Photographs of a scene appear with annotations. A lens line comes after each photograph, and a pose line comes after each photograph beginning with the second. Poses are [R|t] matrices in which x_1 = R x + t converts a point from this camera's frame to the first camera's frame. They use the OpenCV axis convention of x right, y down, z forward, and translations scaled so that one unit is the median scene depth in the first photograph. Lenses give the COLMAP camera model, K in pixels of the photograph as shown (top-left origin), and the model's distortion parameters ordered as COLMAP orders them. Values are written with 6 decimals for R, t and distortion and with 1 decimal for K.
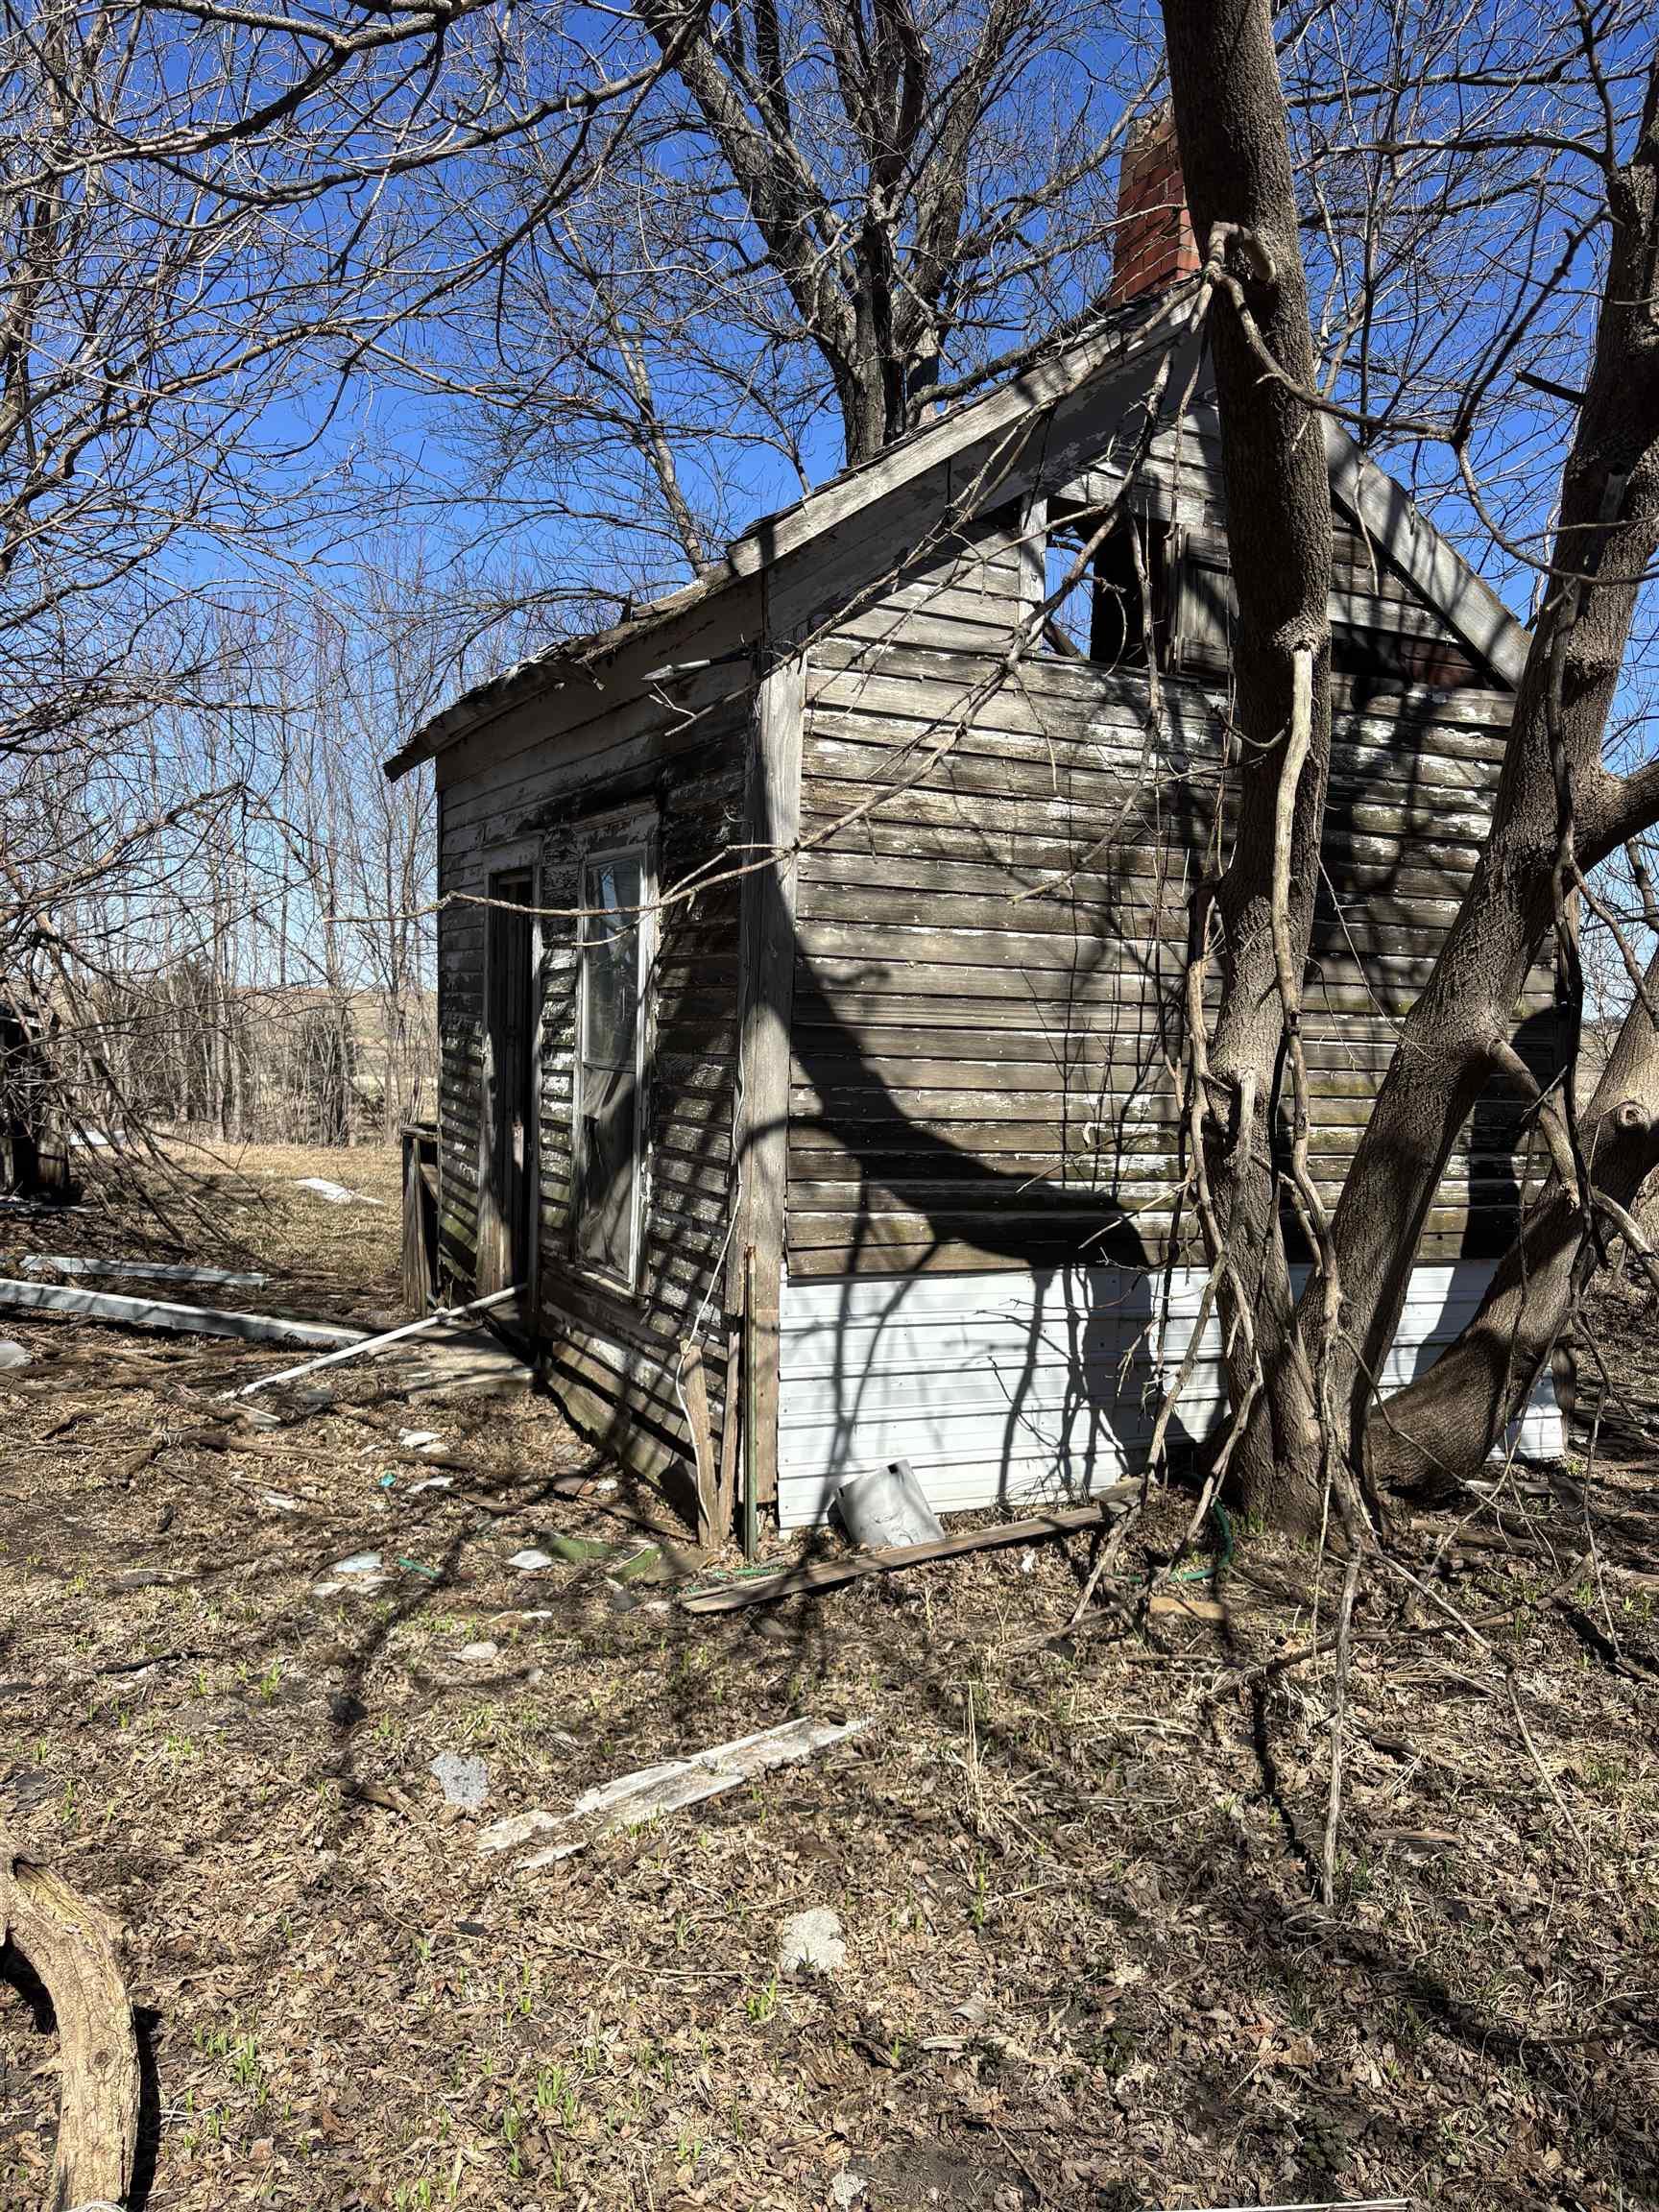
lens RADIAL K [[1685.2, 0, 829.8], [0, 1685.2, 1121.9], [0, 0, 1]] dist [0.098941, -0.003320]
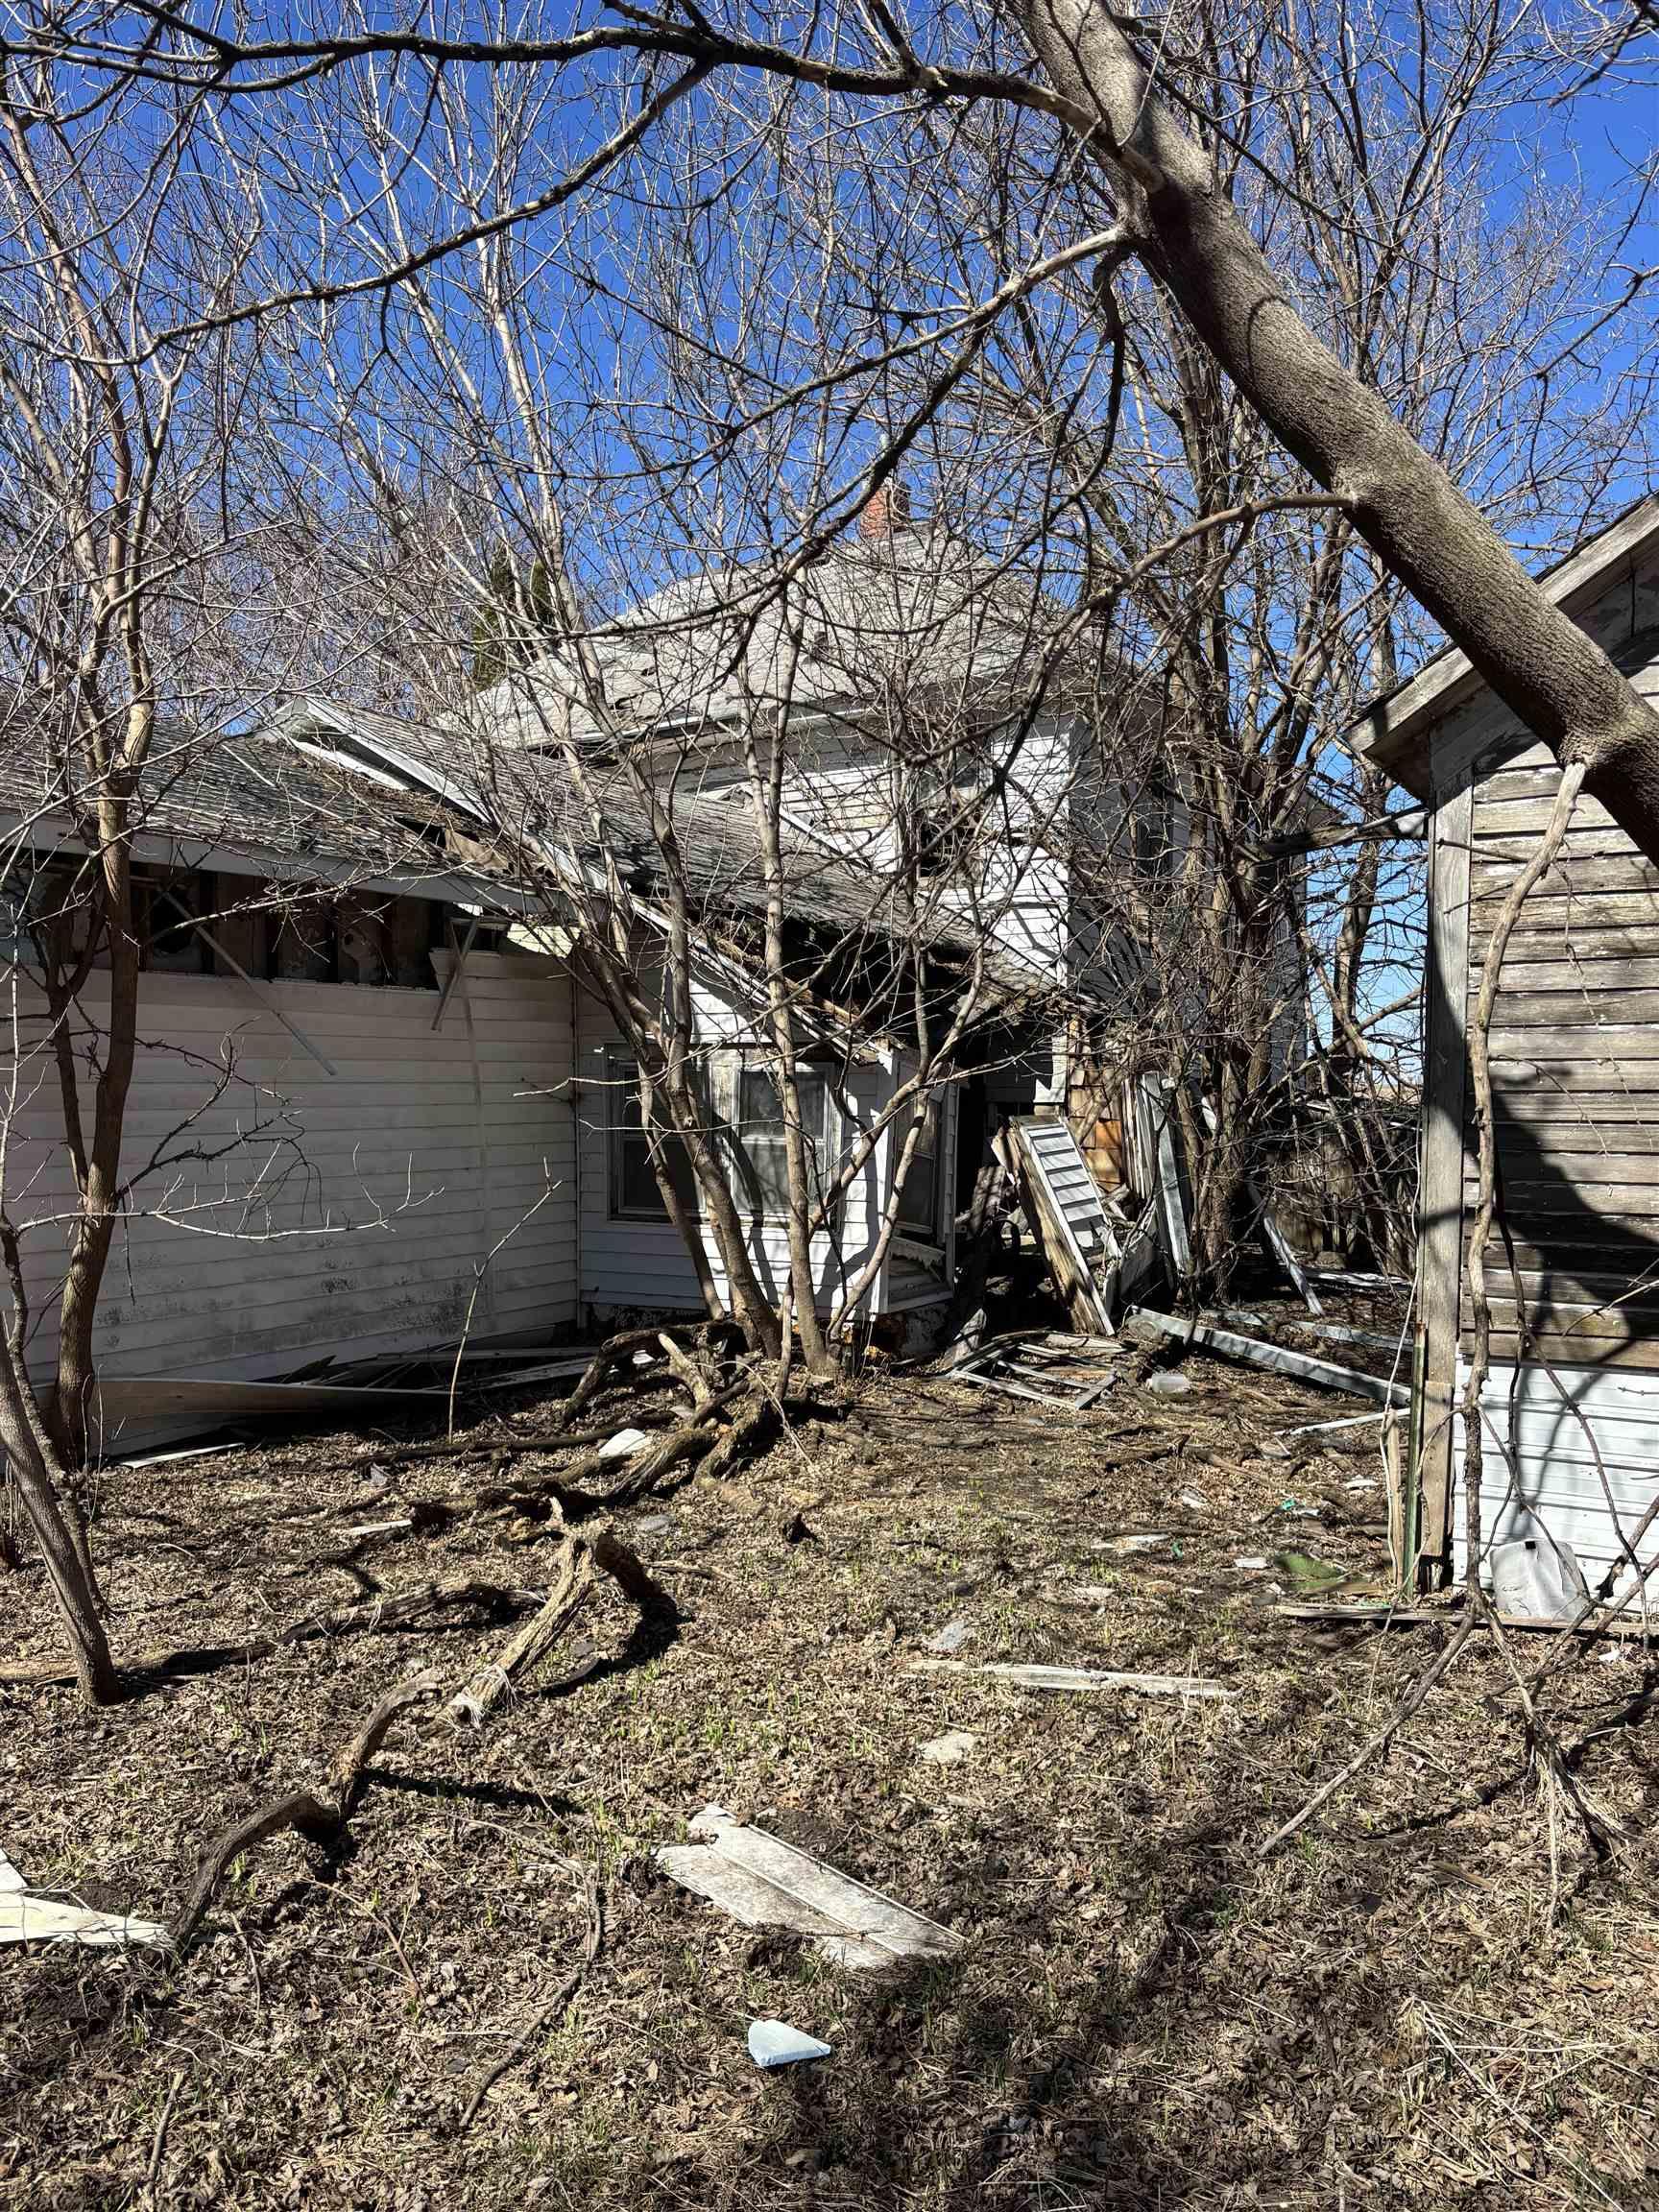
lens RADIAL K [[1685.2, 0, 831.1], [0, 1685.2, 1103.0], [0, 0, 1]] dist [0.098941, -0.003320]
pose [[0.578878, -0.035581, -0.814637, 0.637245], [-0.024231, 0.997856, -0.060802, 0.006410], [0.815054, 0.054936, 0.576775, 0.017476]]
